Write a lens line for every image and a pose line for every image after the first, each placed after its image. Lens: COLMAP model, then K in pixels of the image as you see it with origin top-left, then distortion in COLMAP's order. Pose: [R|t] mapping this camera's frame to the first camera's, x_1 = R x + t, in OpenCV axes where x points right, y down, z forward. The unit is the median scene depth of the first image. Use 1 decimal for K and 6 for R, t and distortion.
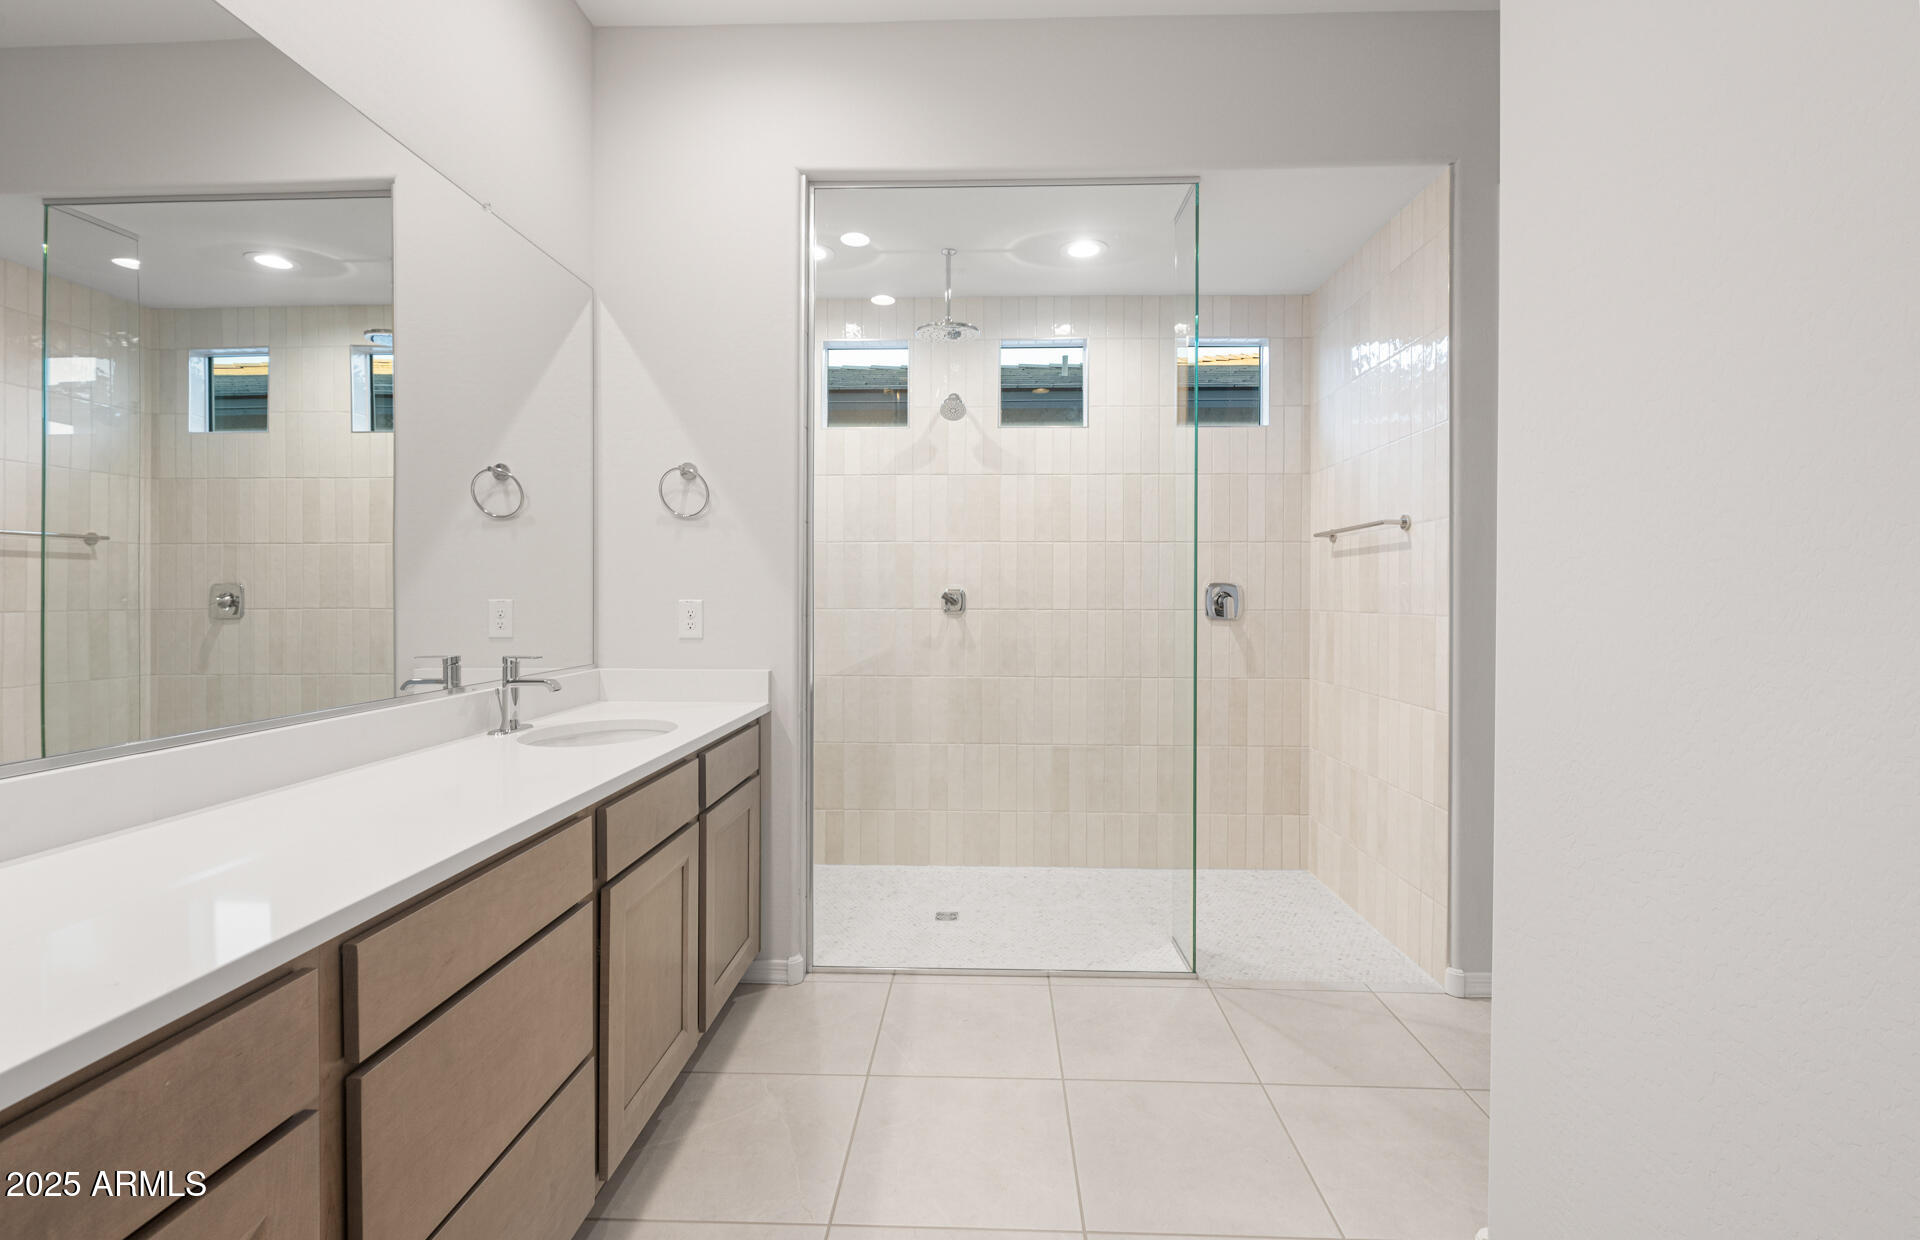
lens RADIAL K [[850.2, 0, 978.6], [0, 850.2, 599.3], [0, 0, 1]] dist [-0.002703, -0.001073]
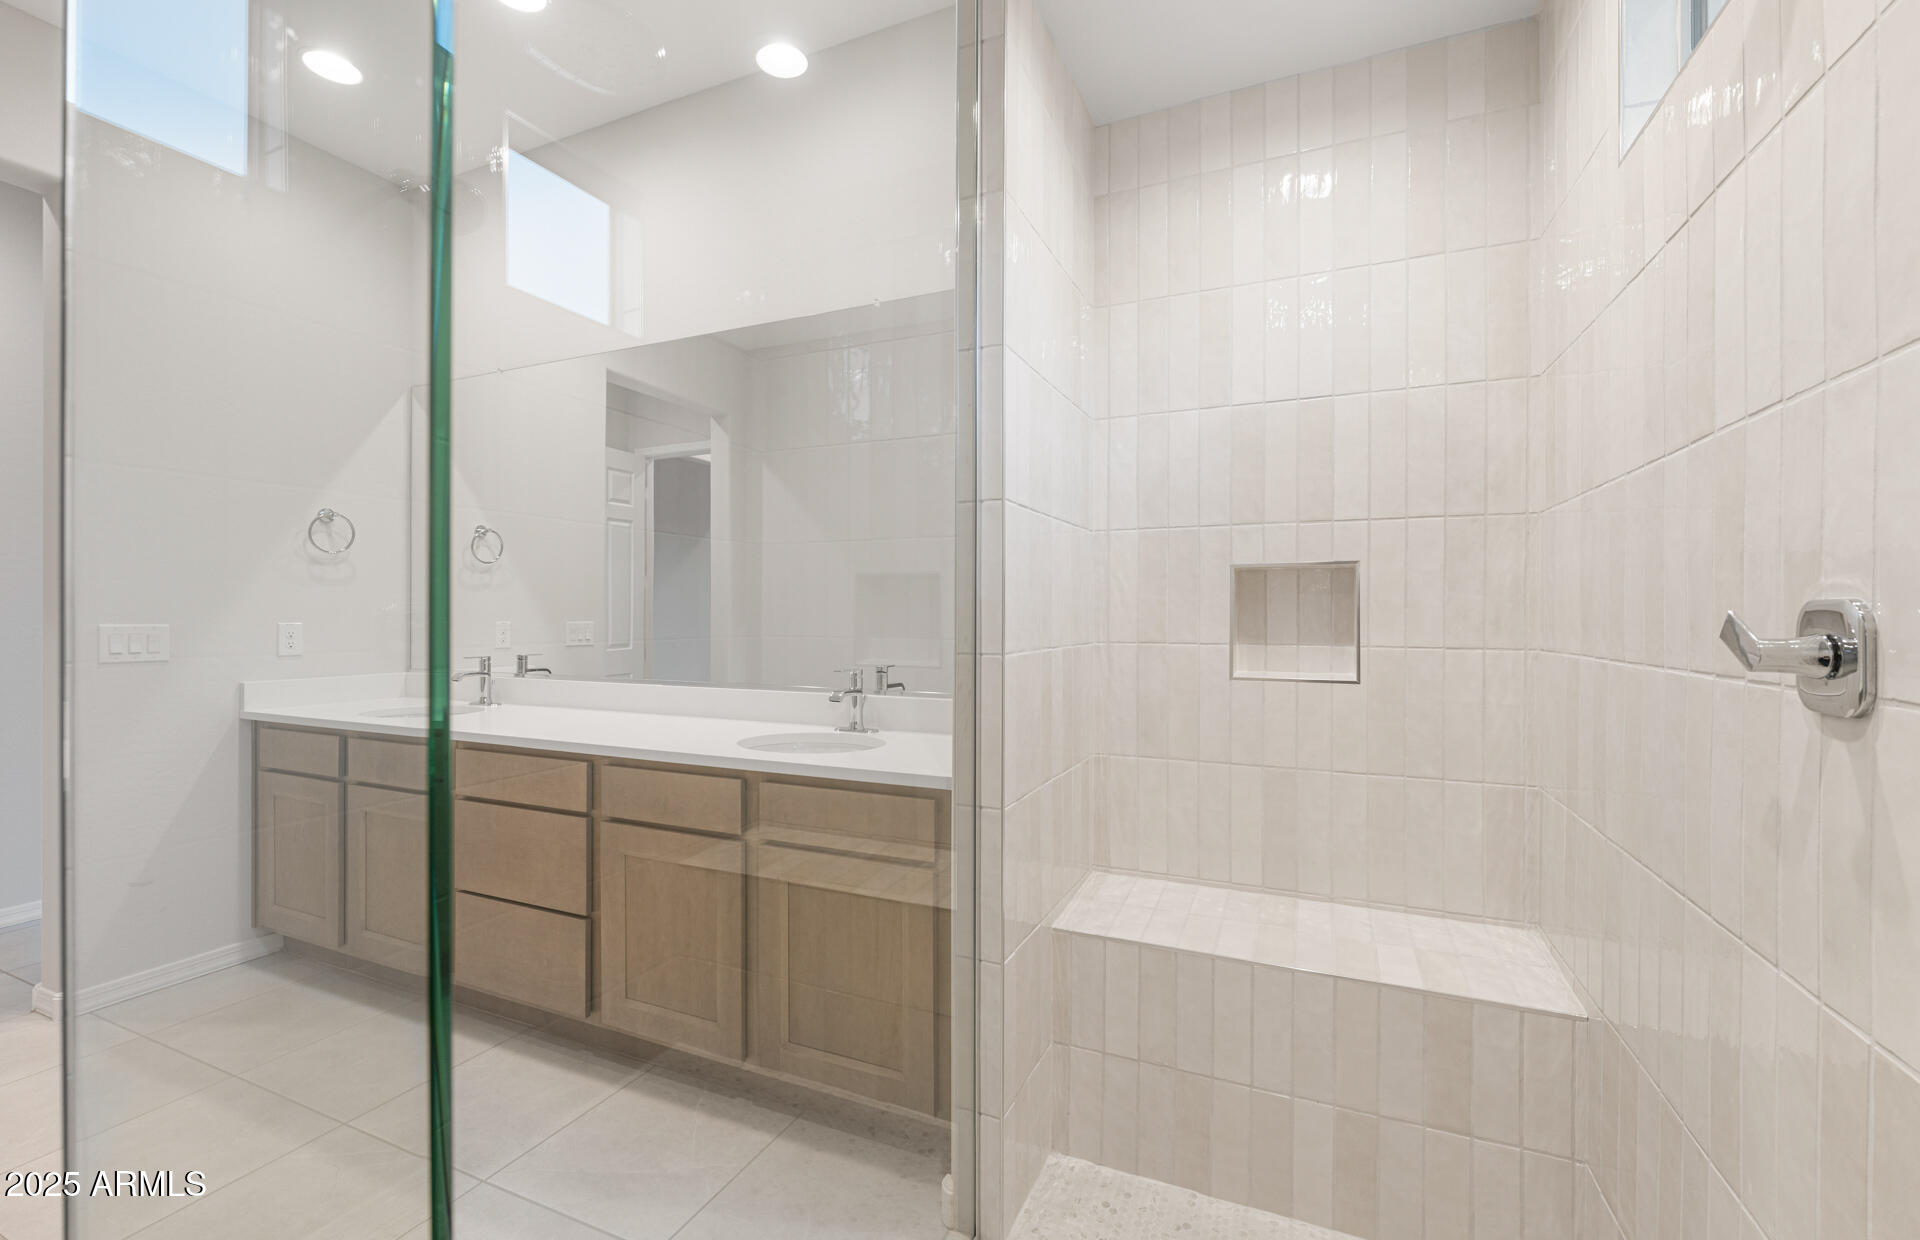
lens RADIAL K [[848.5, 0, 1069.6], [0, 848.5, 577.8], [0, 0, 1]] dist [0.001813, 0.000627]
pose [[-0.384349, -0.024588, -0.922860, 0.315088], [0.006773, 0.999543, -0.029452, -0.016713], [0.923163, -0.017571, -0.384007, 1.170867]]
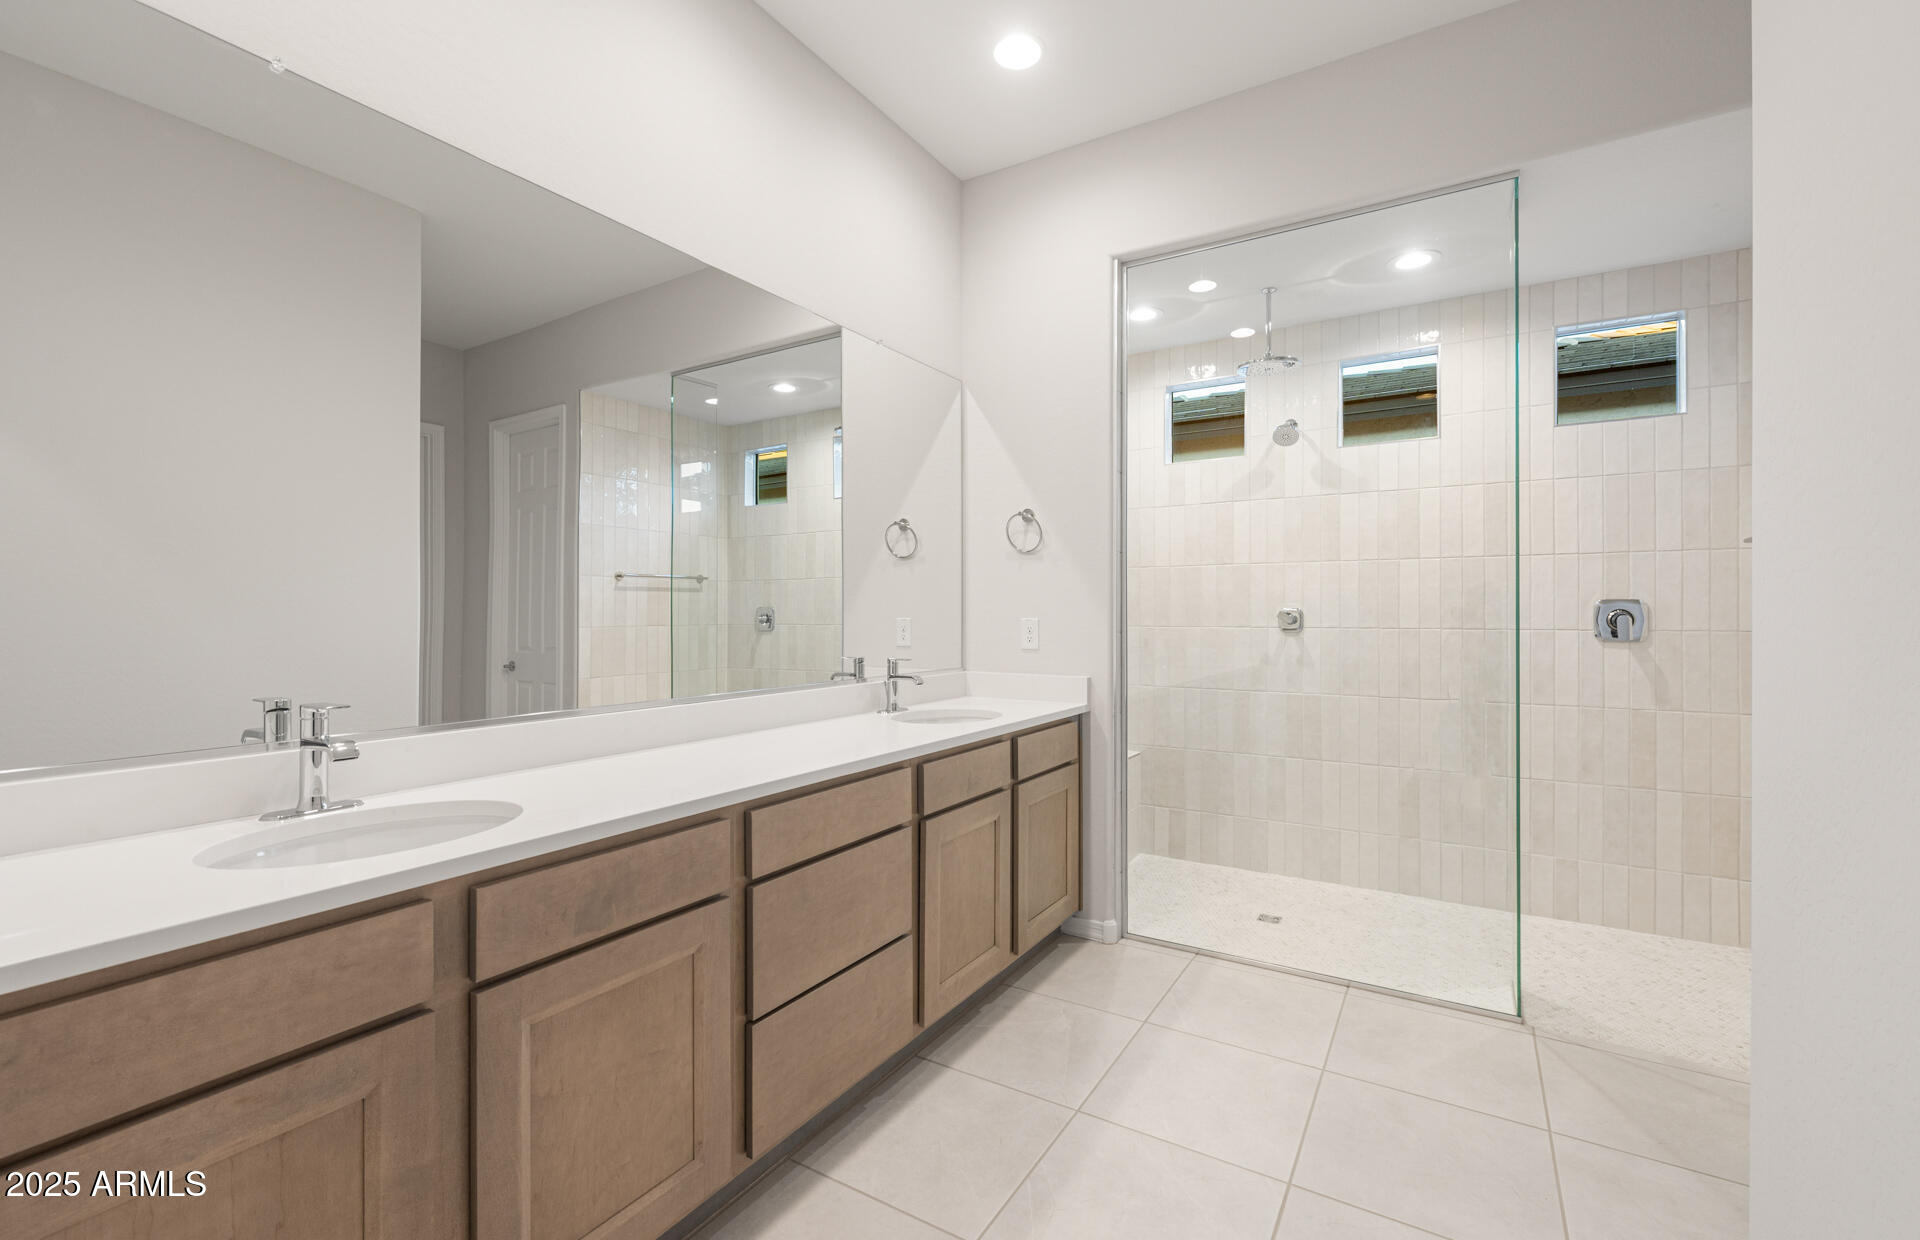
lens RADIAL K [[817.0, 0, 959.8], [0, 817.0, 609.3], [0, 0, 1]] dist [0.000495, 0.000003]
pose [[0.867344, -0.005155, -0.497683, 0.150505], [0.000008, 0.999947, -0.010342, -0.000252], [0.497710, 0.008966, 0.867297, -0.081955]]
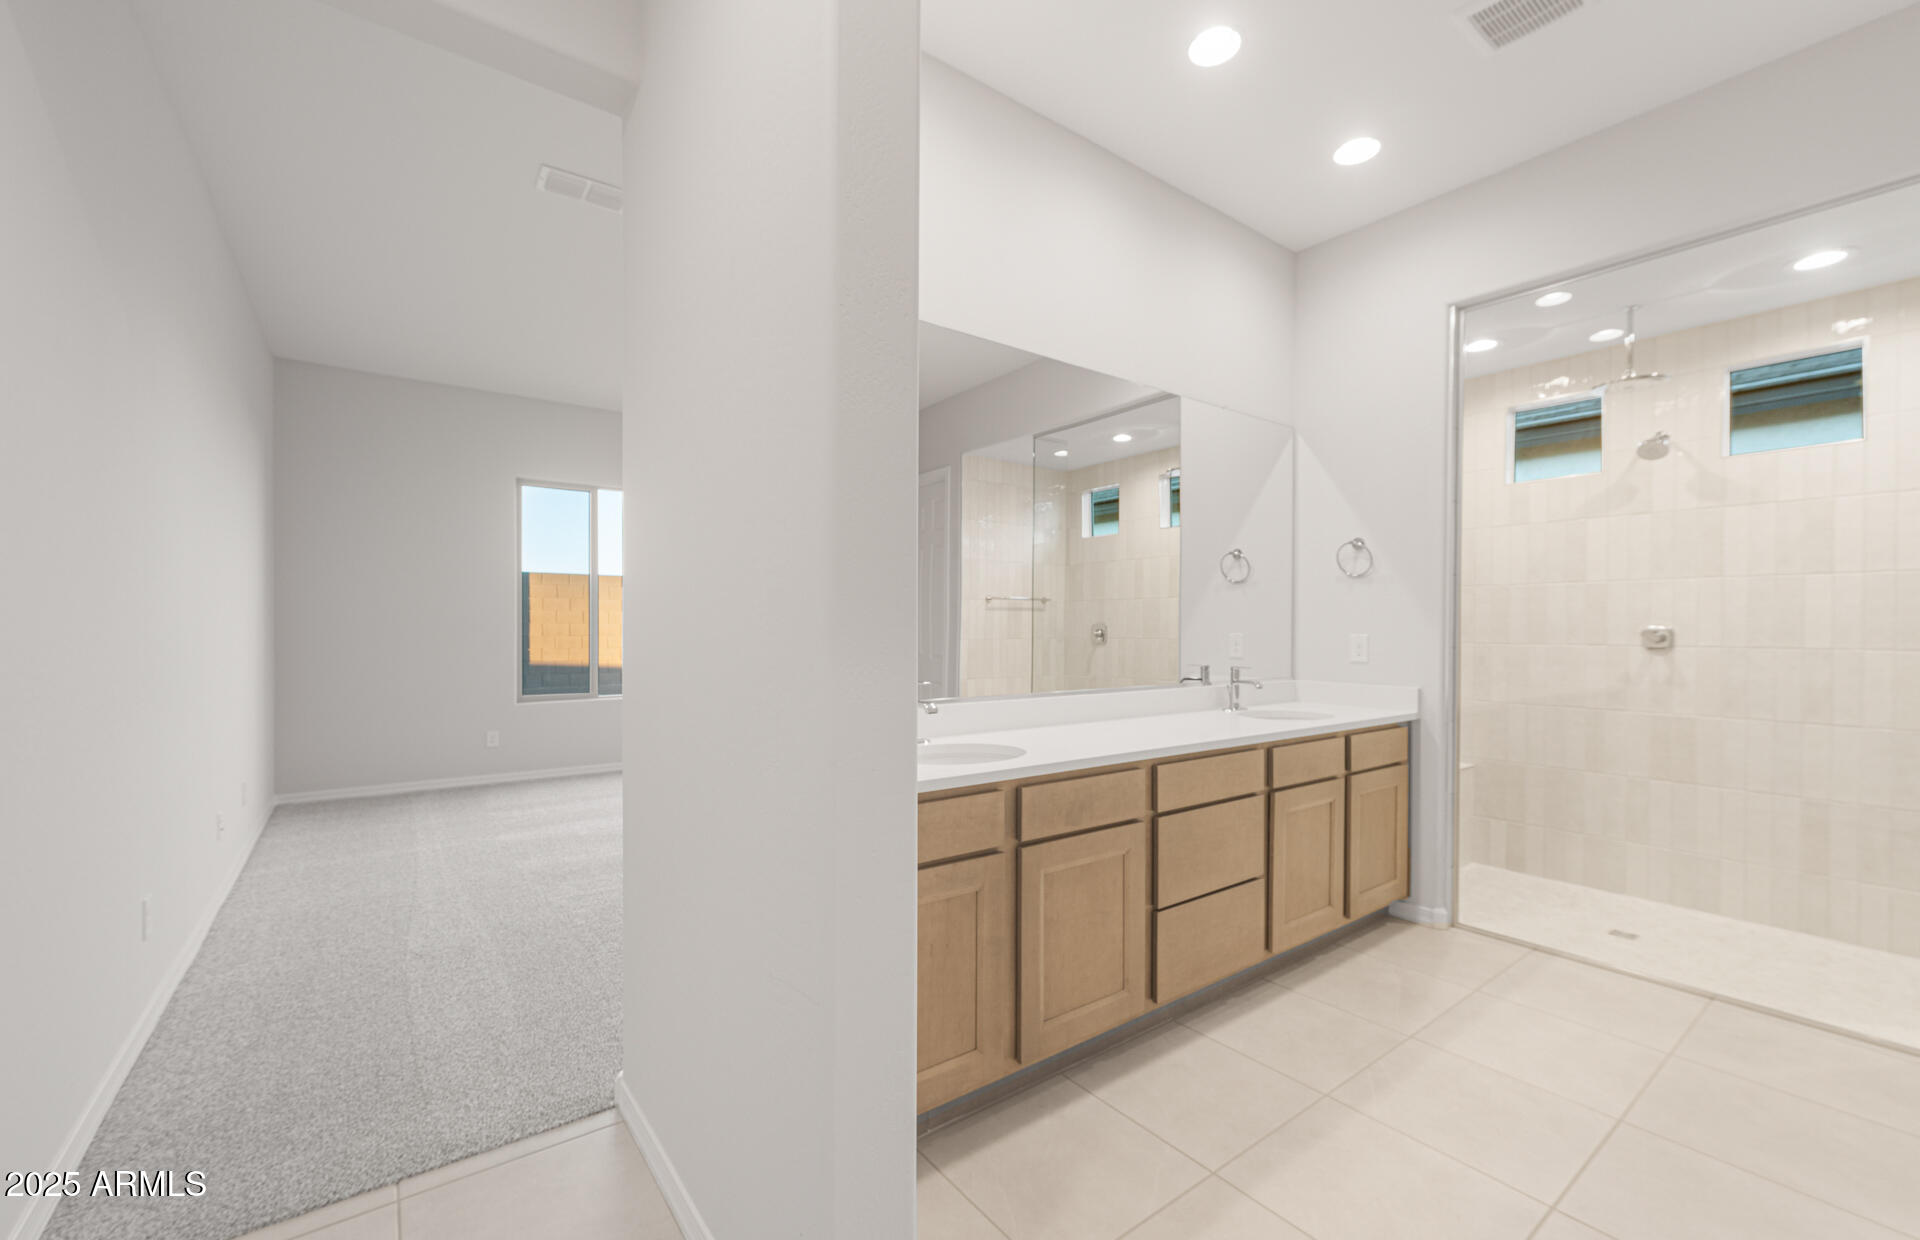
lens RADIAL K [[773.7, 0, 953.1], [0, 773.7, 633.1], [0, 0, 1]] dist [0.002777, -0.000898]
pose [[0.623104, 0.005426, -0.782120, 0.217639], [-0.006389, 0.999978, 0.001847, -0.000531], [0.782113, 0.003846, 0.623125, -0.289422]]
